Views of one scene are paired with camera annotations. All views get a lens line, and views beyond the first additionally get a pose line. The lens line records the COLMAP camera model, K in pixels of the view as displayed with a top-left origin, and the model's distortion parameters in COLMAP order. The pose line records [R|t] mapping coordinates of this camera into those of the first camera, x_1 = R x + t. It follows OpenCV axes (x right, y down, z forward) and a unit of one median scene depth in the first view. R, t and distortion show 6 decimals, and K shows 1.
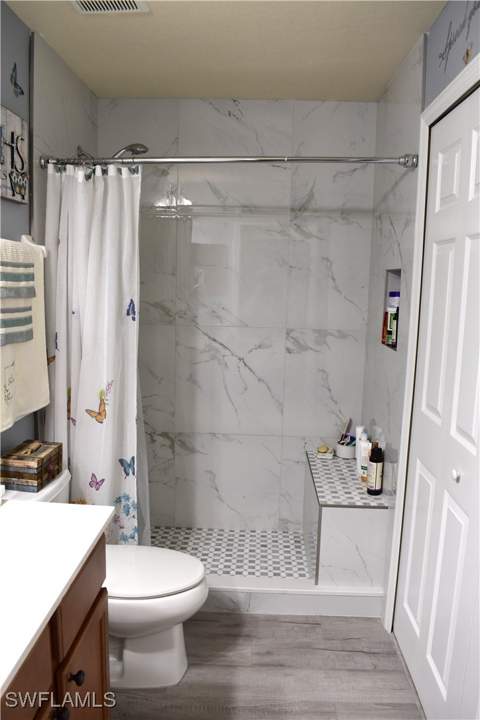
lens RADIAL K [[562.1, 0, 237.8], [0, 562.1, 360.1], [0, 0, 1]] dist [-0.090977, 0.010180]
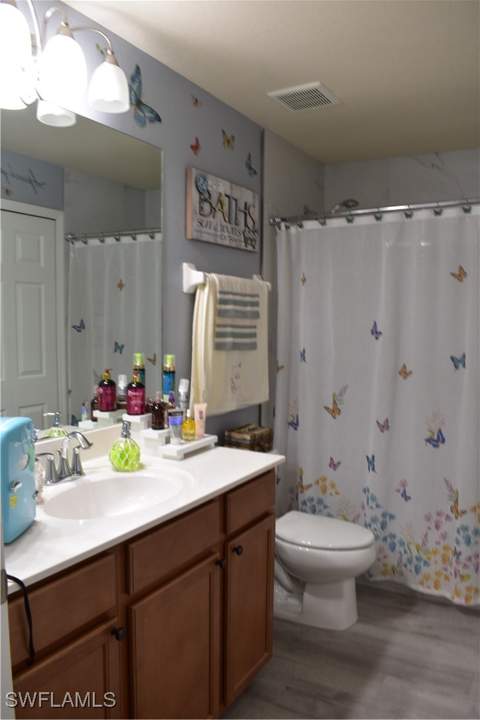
lens RADIAL K [[562.1, 0, 241.0], [0, 562.1, 359.6], [0, 0, 1]] dist [-0.090977, 0.010180]
pose [[0.887524, 0.013451, -0.460566, 0.239561], [-0.051434, 0.996219, -0.070021, 0.087822], [0.457883, 0.085834, 0.884859, -0.244169]]
